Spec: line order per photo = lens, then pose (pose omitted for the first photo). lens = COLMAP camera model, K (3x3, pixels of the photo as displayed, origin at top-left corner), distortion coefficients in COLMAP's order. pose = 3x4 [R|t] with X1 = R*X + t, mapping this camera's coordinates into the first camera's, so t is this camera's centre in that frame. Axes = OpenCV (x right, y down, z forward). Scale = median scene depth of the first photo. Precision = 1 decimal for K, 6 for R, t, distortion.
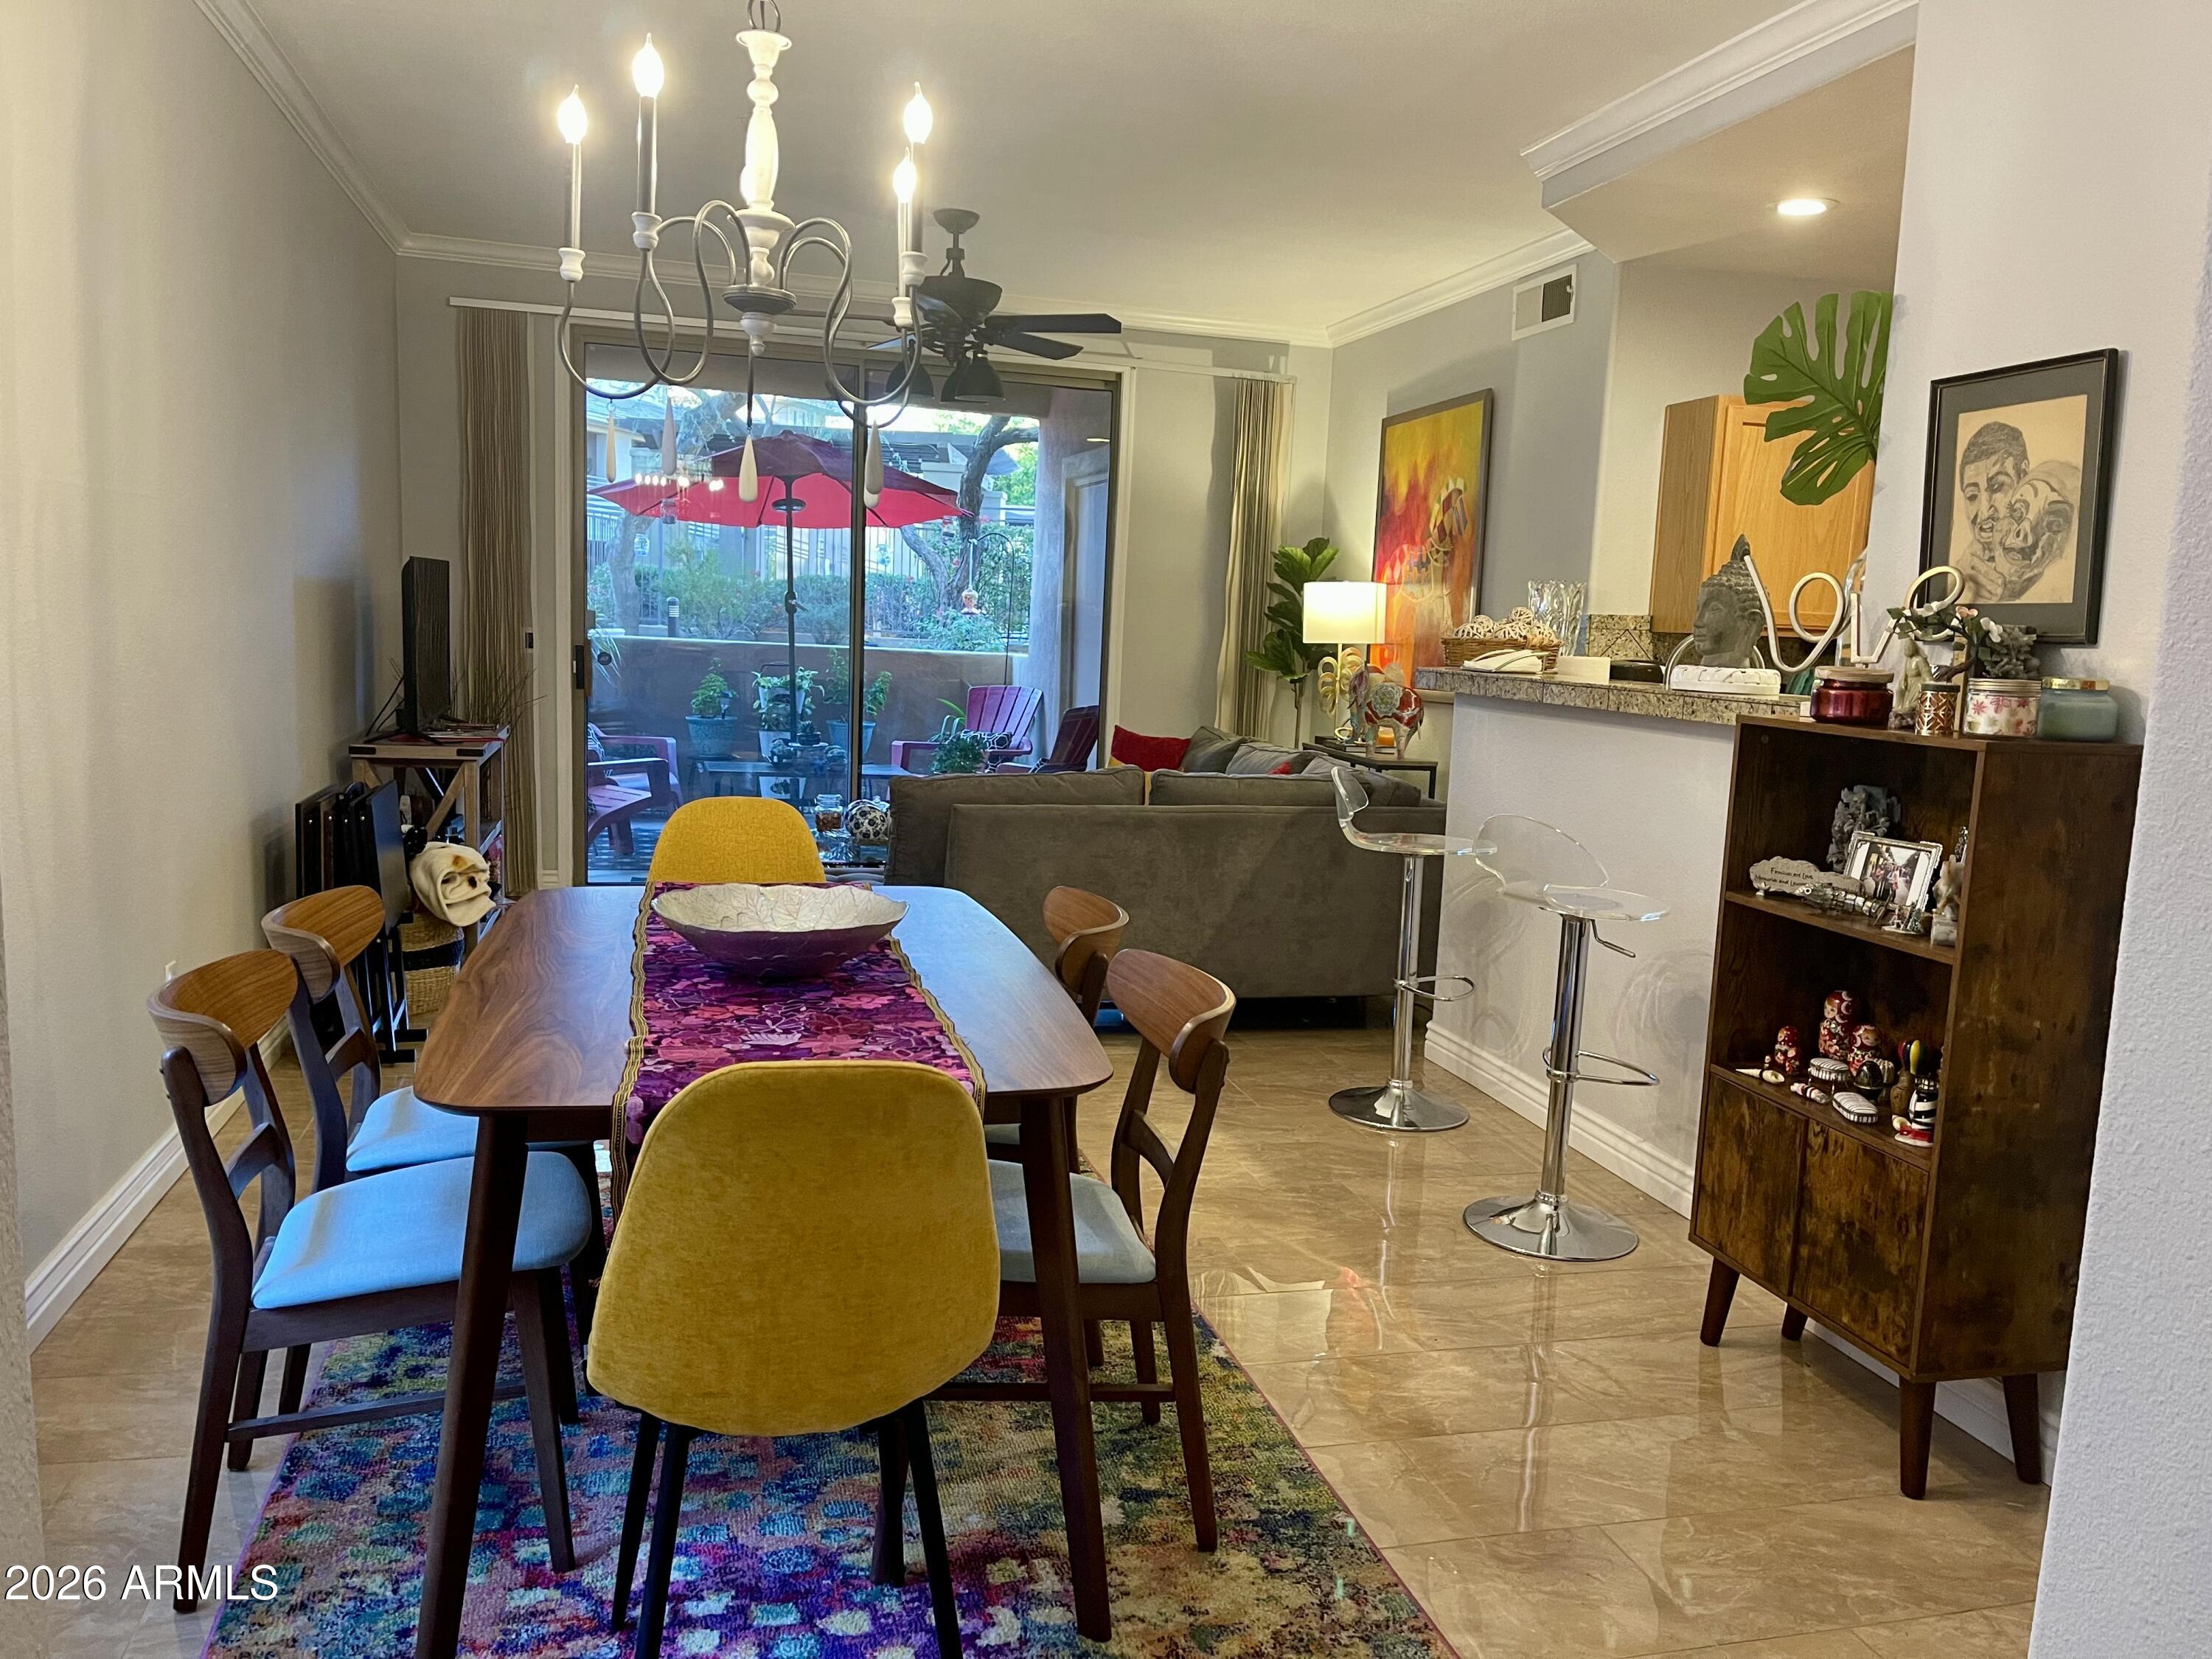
lens RADIAL K [[1693.9, 0, 1107.4], [0, 1693.9, 836.7], [0, 0, 1]] dist [0.044738, -0.048597]
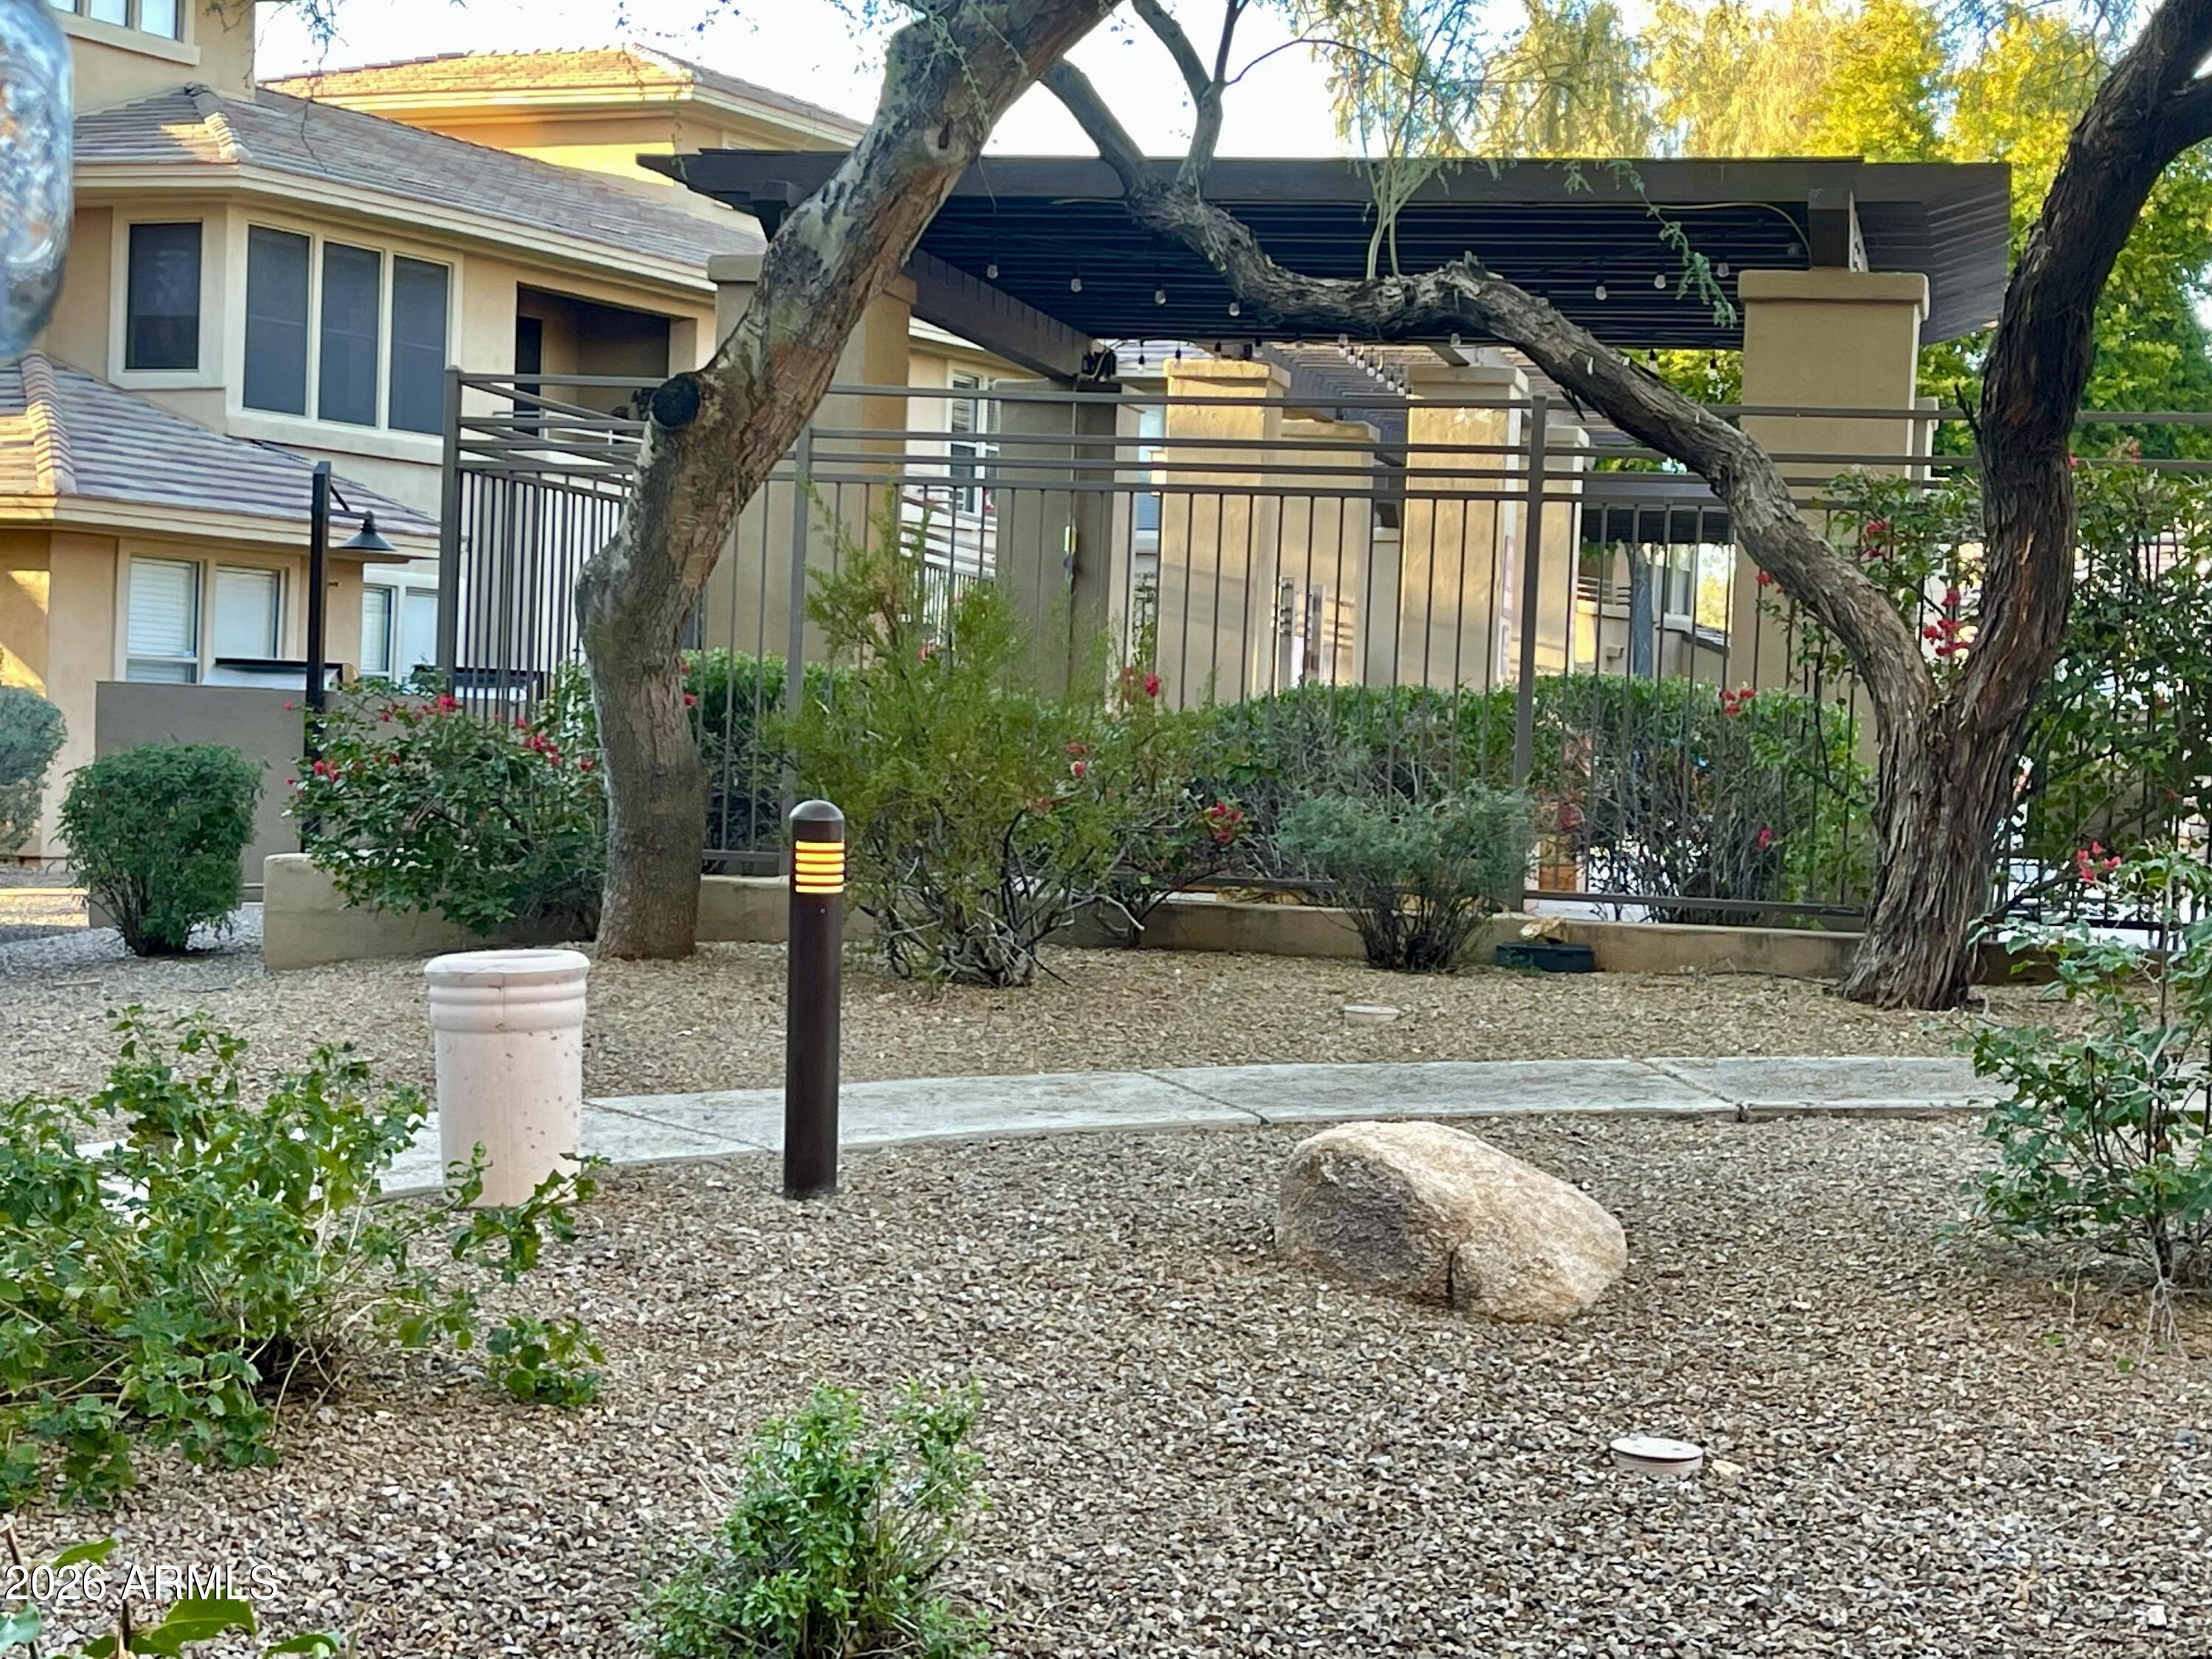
lens RADIAL K [[3865.6, 0, 1114.3], [0, 3865.6, 846.9], [0, 0, 1]] dist [0.138248, 0.000000]
pose [[0.983582, -0.000826, -0.180460, -0.310974], [-0.019080, 0.993908, -0.108545, -0.195291], [0.179450, 0.110206, 0.977575, 1.261607]]
